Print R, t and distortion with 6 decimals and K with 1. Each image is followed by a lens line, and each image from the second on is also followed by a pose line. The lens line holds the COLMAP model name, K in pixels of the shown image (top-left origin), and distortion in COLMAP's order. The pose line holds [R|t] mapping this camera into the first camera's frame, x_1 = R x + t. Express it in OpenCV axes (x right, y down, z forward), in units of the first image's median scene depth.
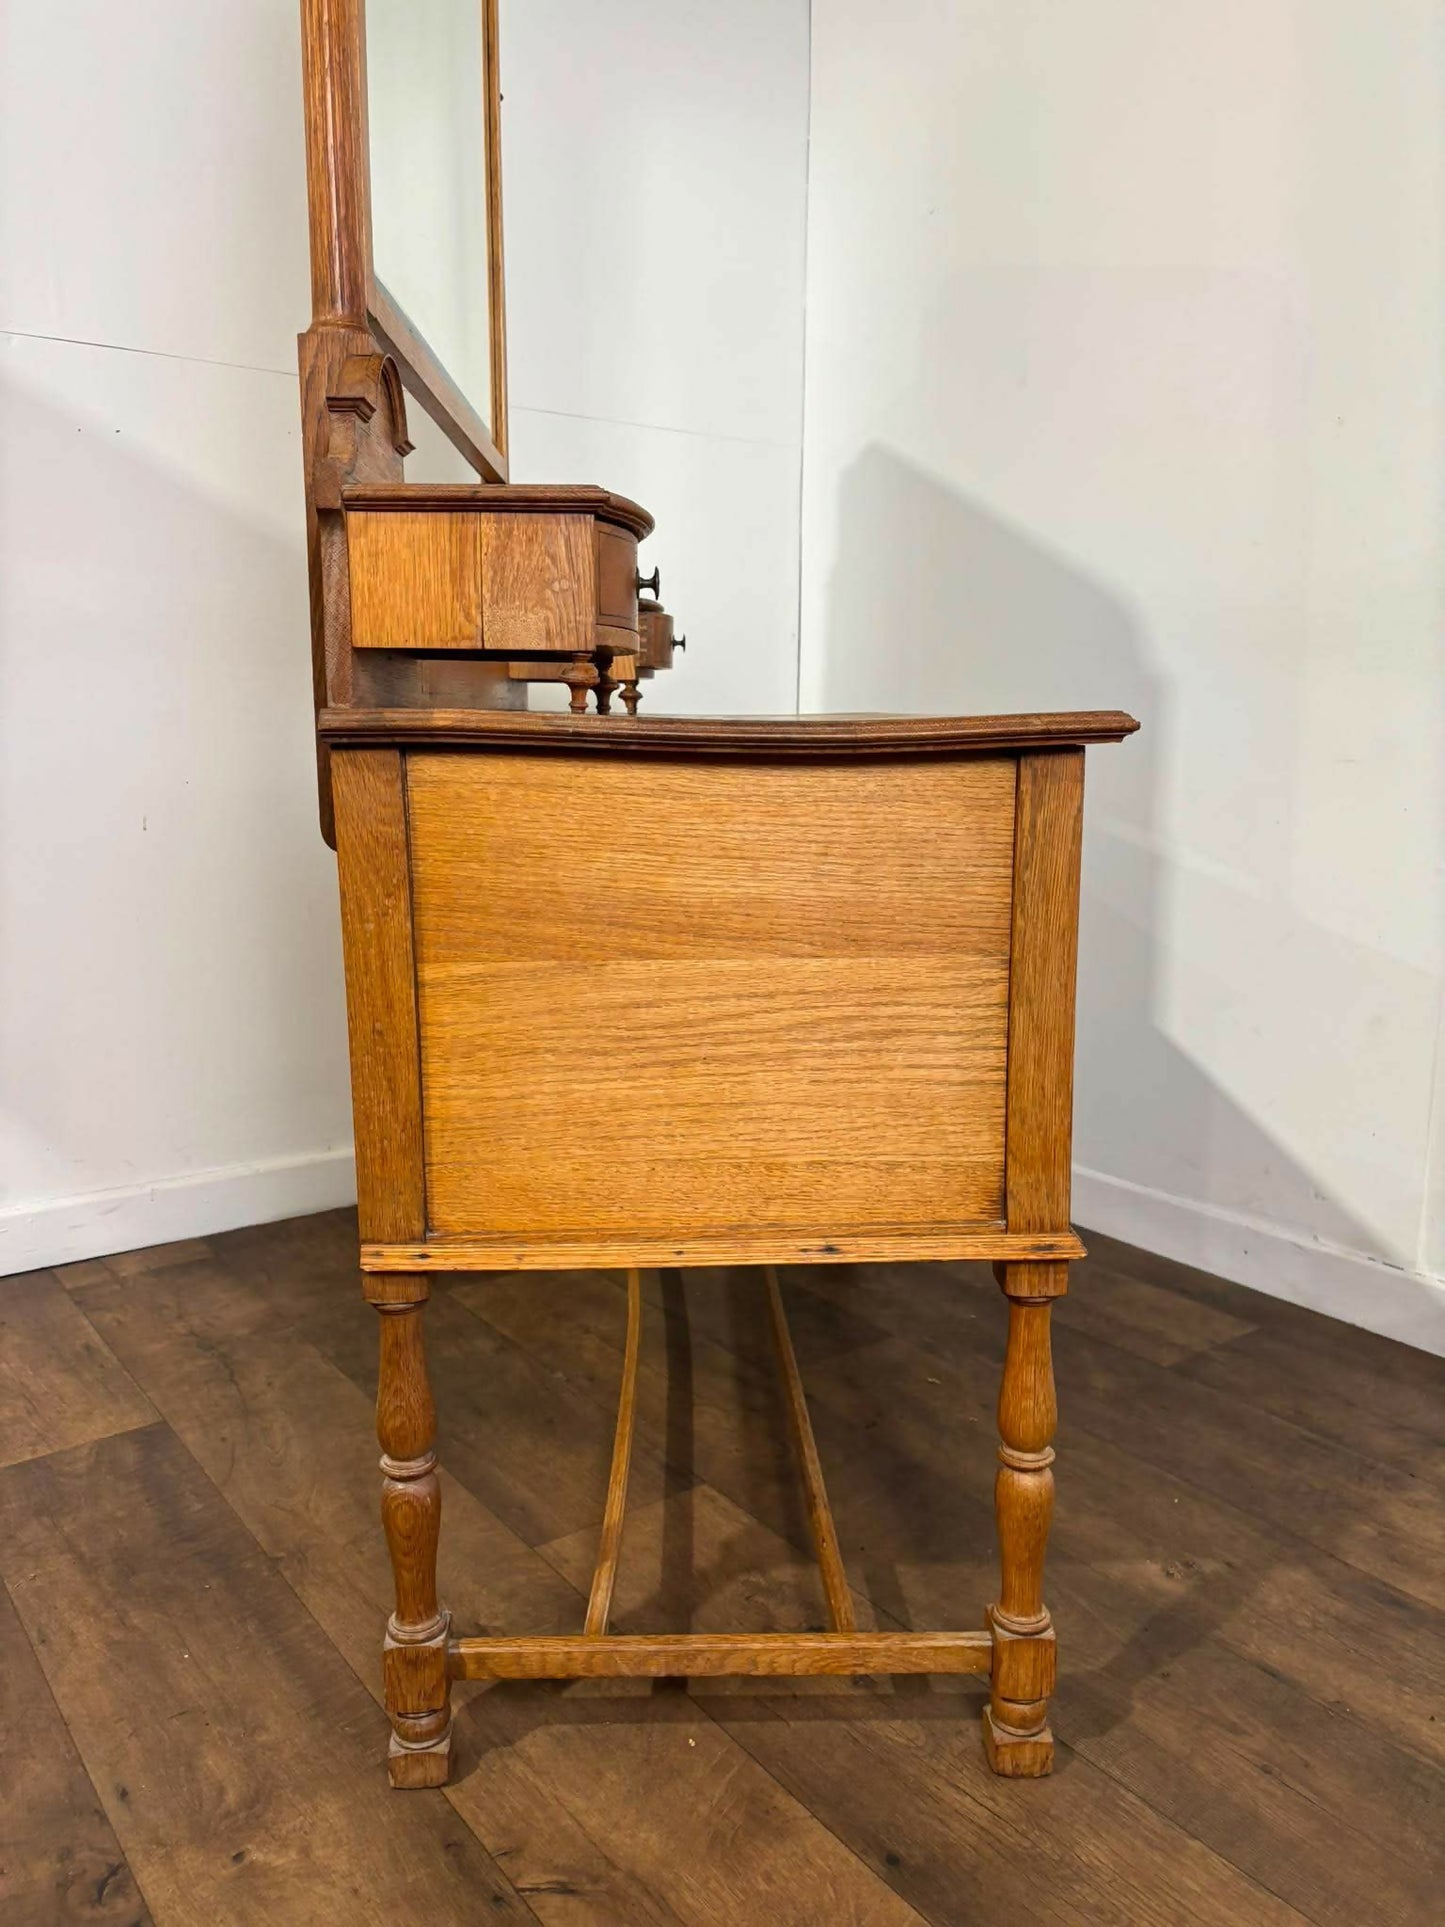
lens RADIAL K [[1461.1, 0, 722.5], [0, 1461.1, 963.5], [0, 0, 1]] dist [0.048372, -0.054008]
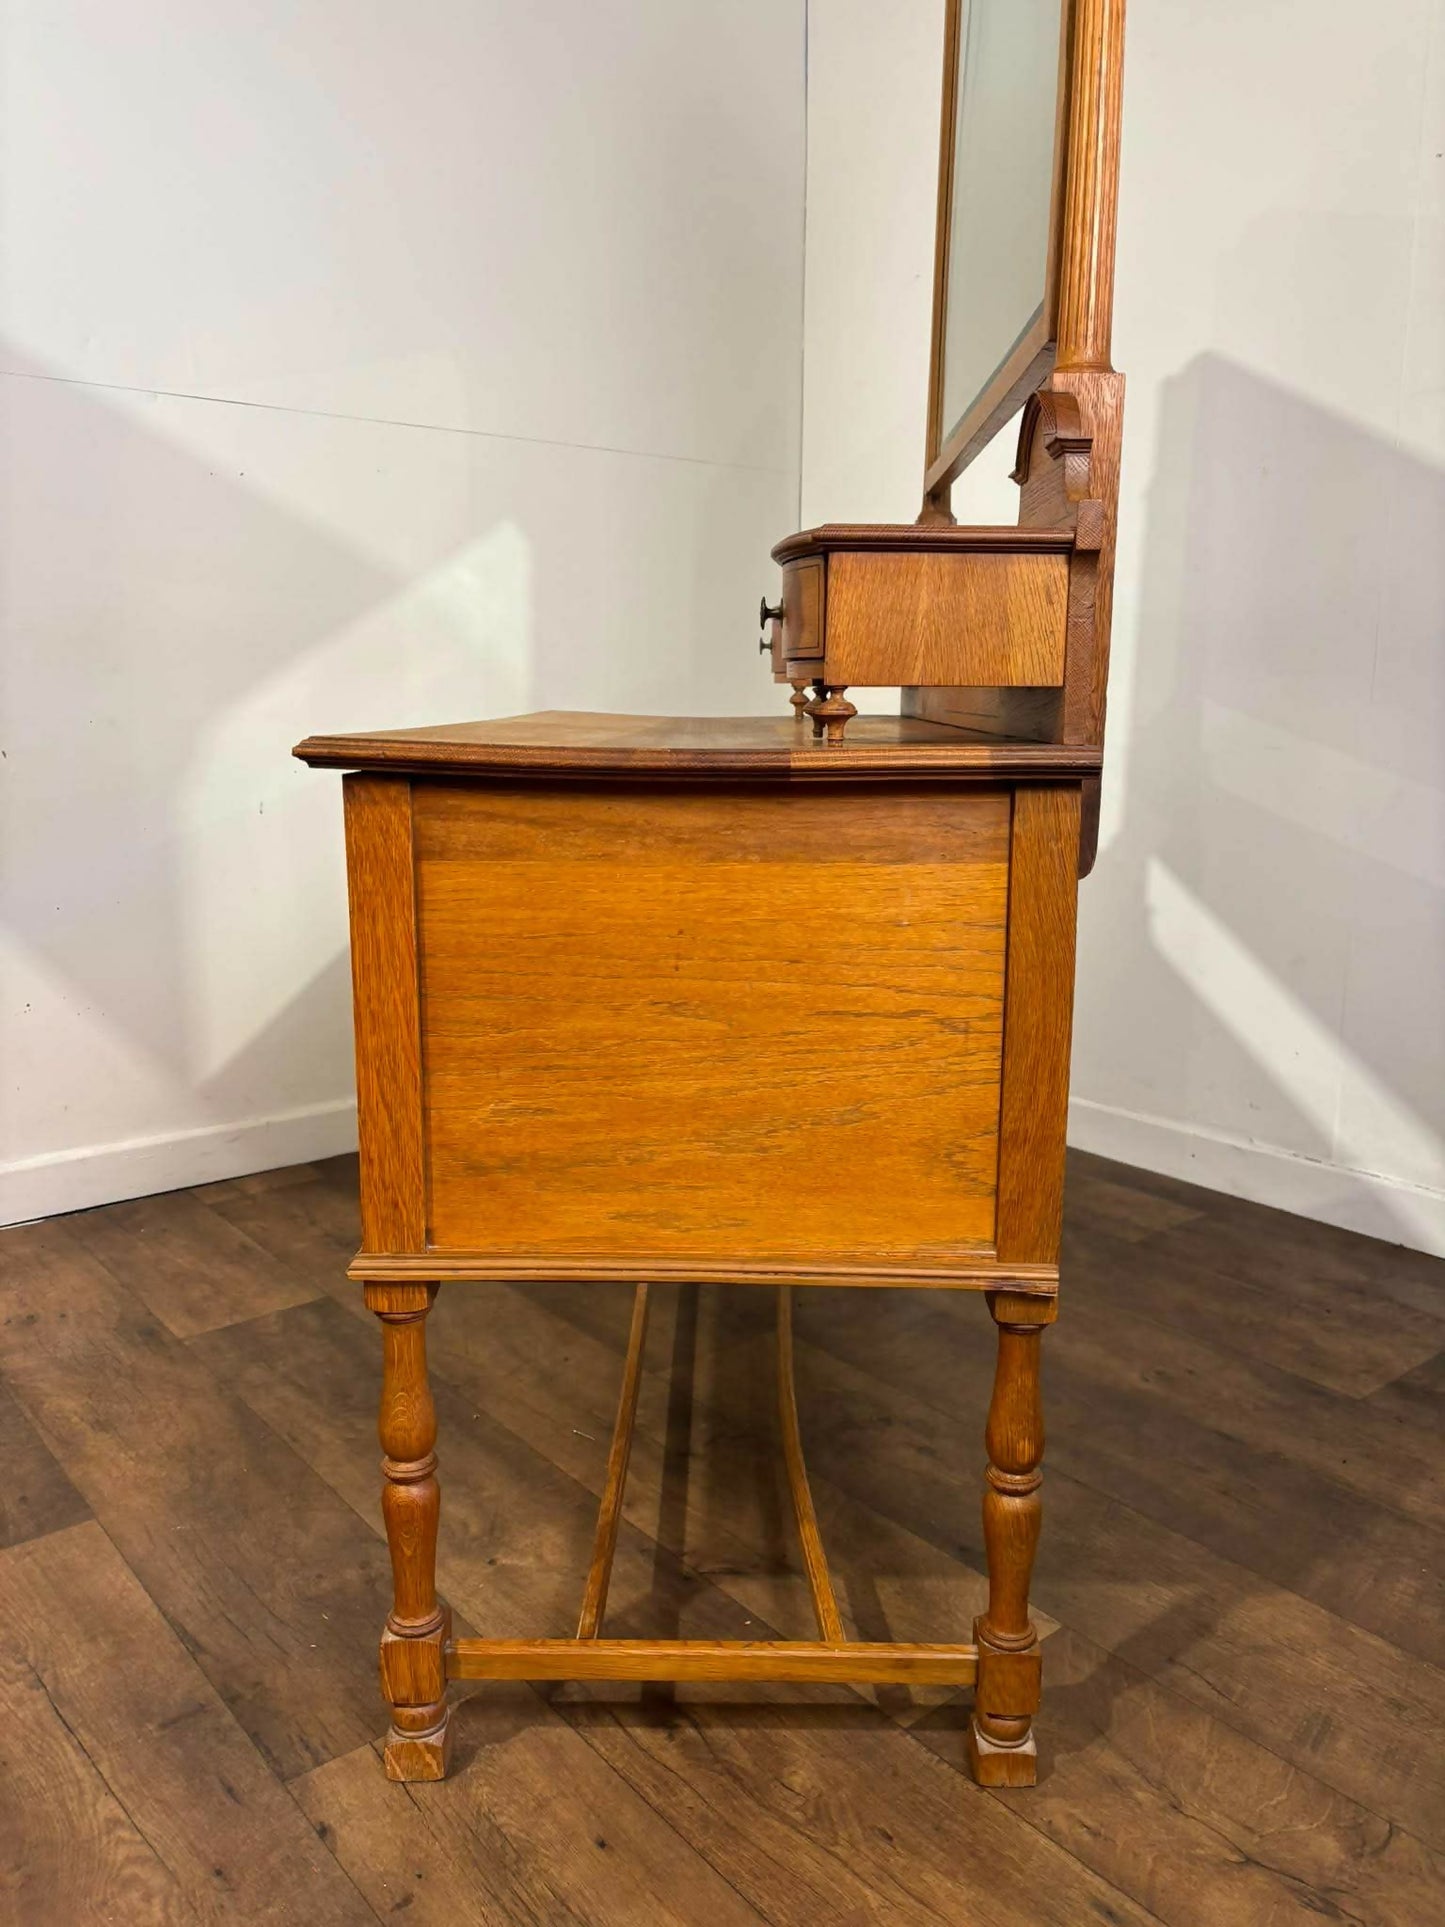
lens RADIAL K [[1479.2, 0, 715.5], [0, 1479.2, 959.8], [0, 0, 1]] dist [-0.038038, 0.129106]
pose [[0.998948, -0.013008, 0.043963, -0.134442], [0.012400, 0.999824, 0.014076, 0.021296], [-0.044138, -0.013516, 0.998934, -0.291896]]
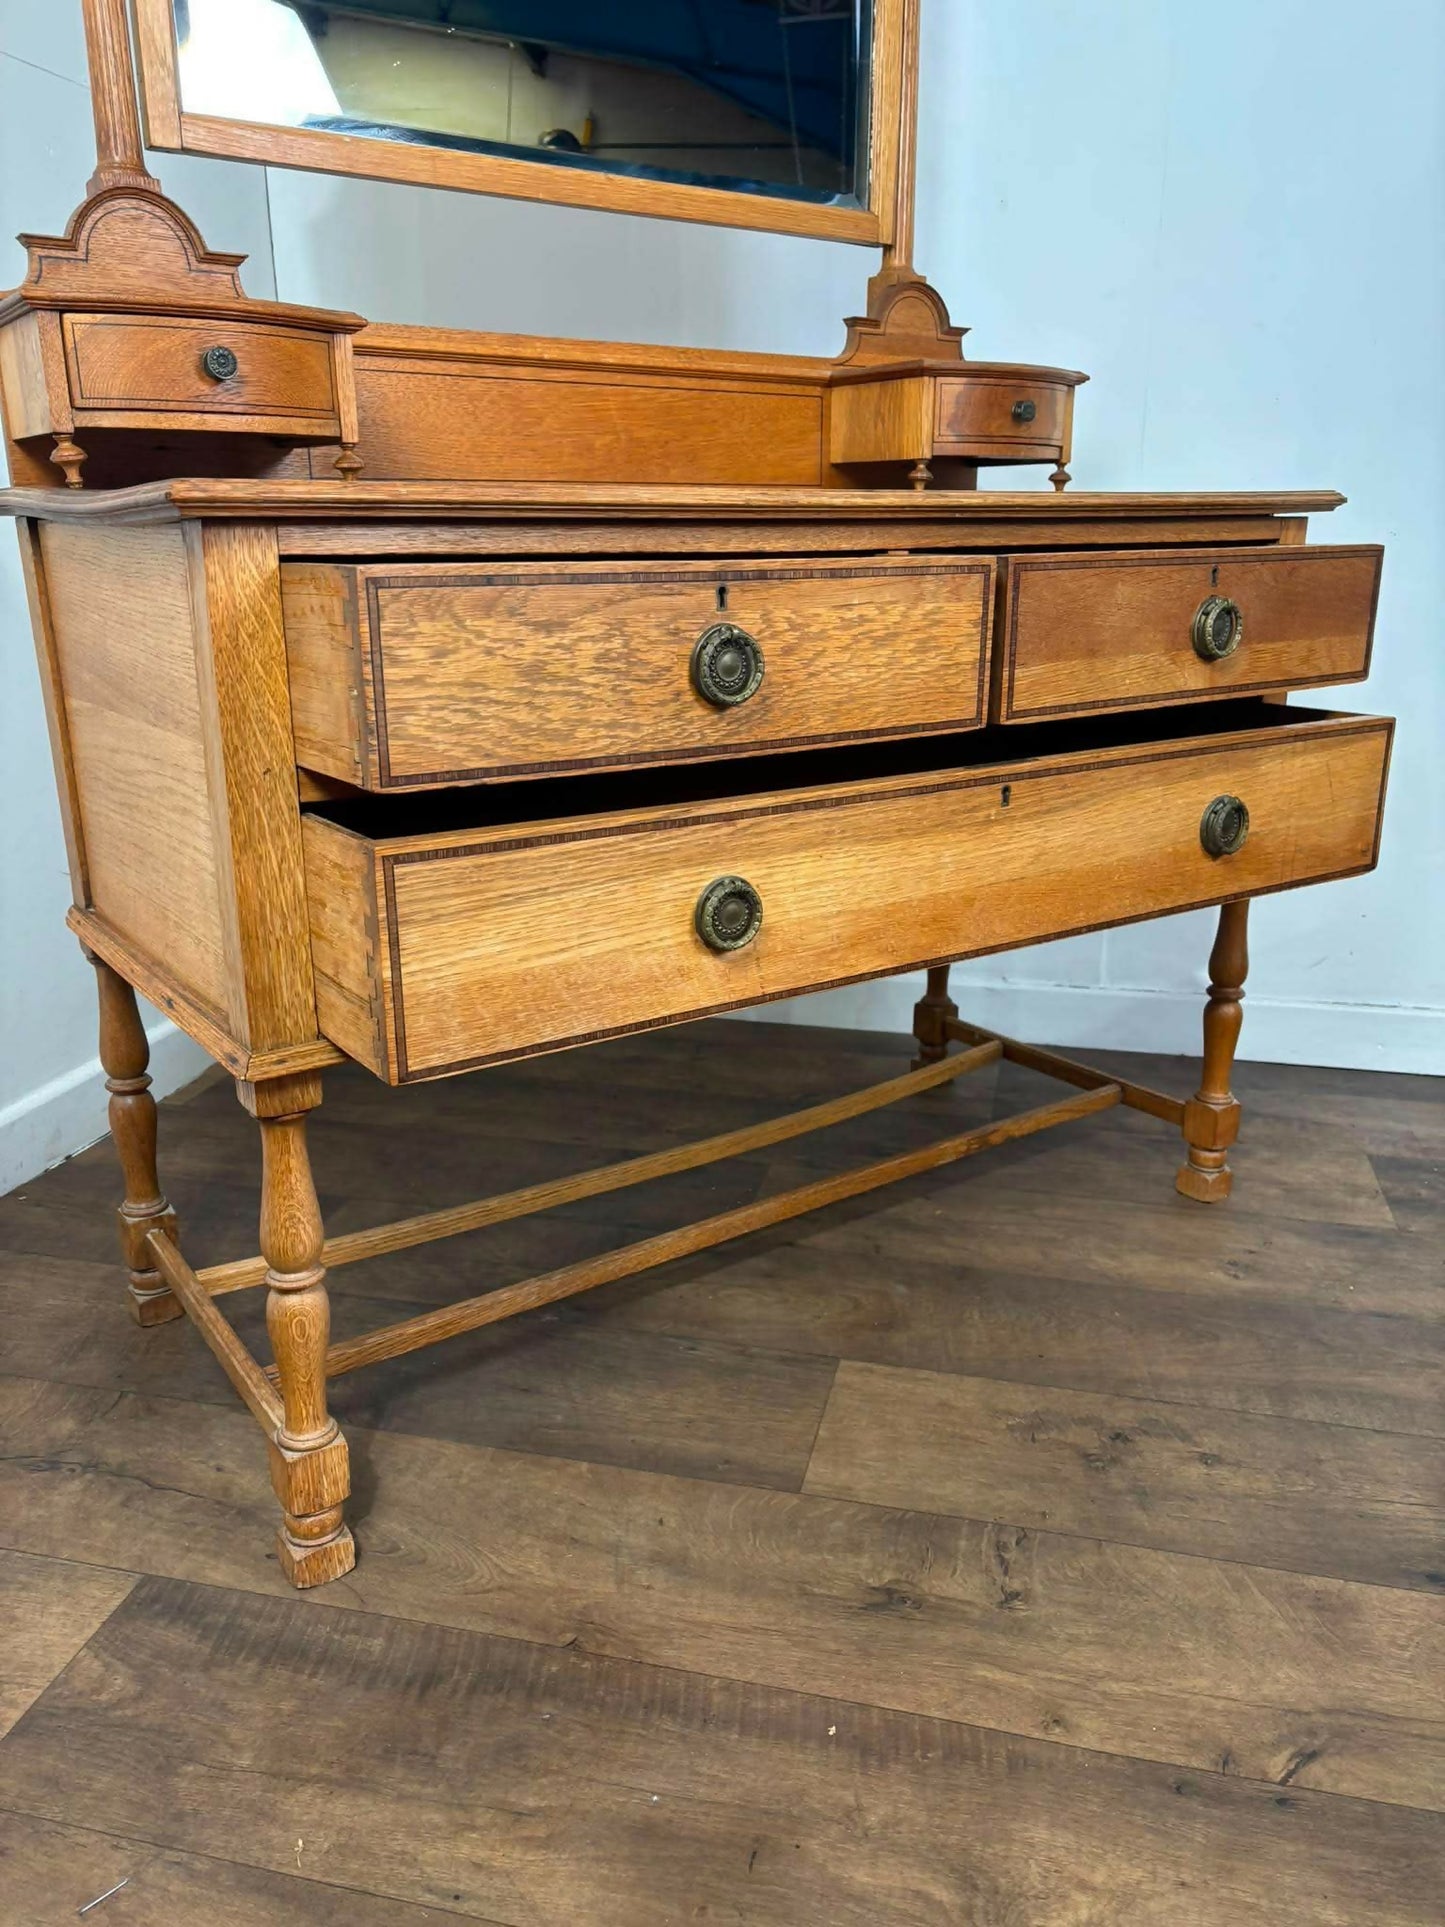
lens RADIAL K [[1461.1, 0, 722.5], [0, 1461.1, 963.5], [0, 0, 1]] dist [0.048372, -0.054008]
pose [[0.766066, -0.198057, 0.611486, -0.663686], [0.117619, 0.978474, 0.169570, -0.059992], [-0.631908, -0.057980, 0.772871, 0.402285]]
